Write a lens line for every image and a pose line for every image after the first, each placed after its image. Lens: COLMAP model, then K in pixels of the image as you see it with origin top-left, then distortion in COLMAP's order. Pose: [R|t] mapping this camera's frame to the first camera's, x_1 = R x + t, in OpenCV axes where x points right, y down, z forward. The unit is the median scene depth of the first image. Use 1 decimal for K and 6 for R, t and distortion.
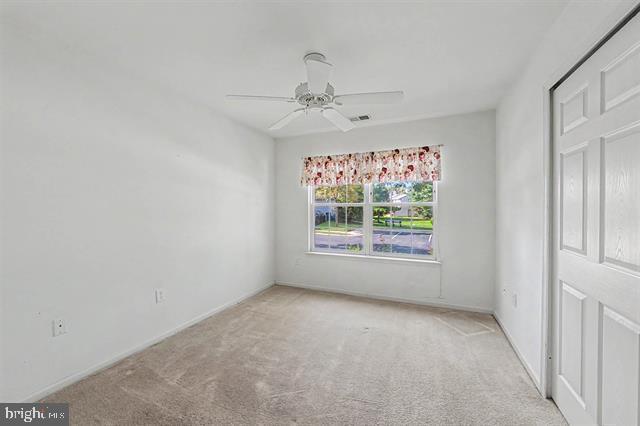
lens RADIAL K [[252.2, 0, 320.5], [0, 252.2, 208.8], [0, 0, 1]] dist [-0.009977, 0.000808]
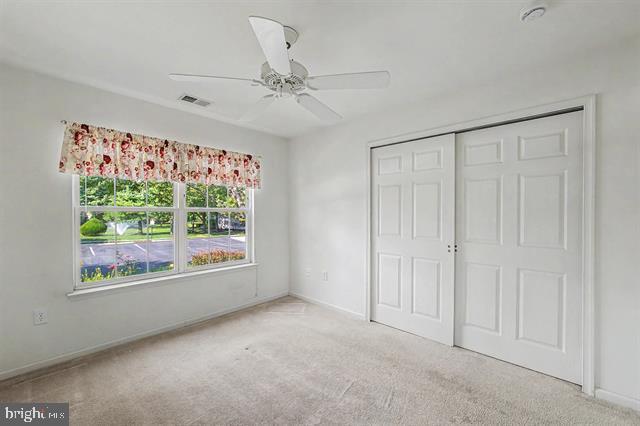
lens RADIAL K [[252.2, 0, 321.5], [0, 252.2, 213.2], [0, 0, 1]] dist [-0.009977, 0.000808]
pose [[0.344303, 0.001037, 0.938858, -0.431870], [0.003499, 0.999991, -0.002387, -0.001762], [-0.938852, 0.004107, 0.344297, 0.339176]]
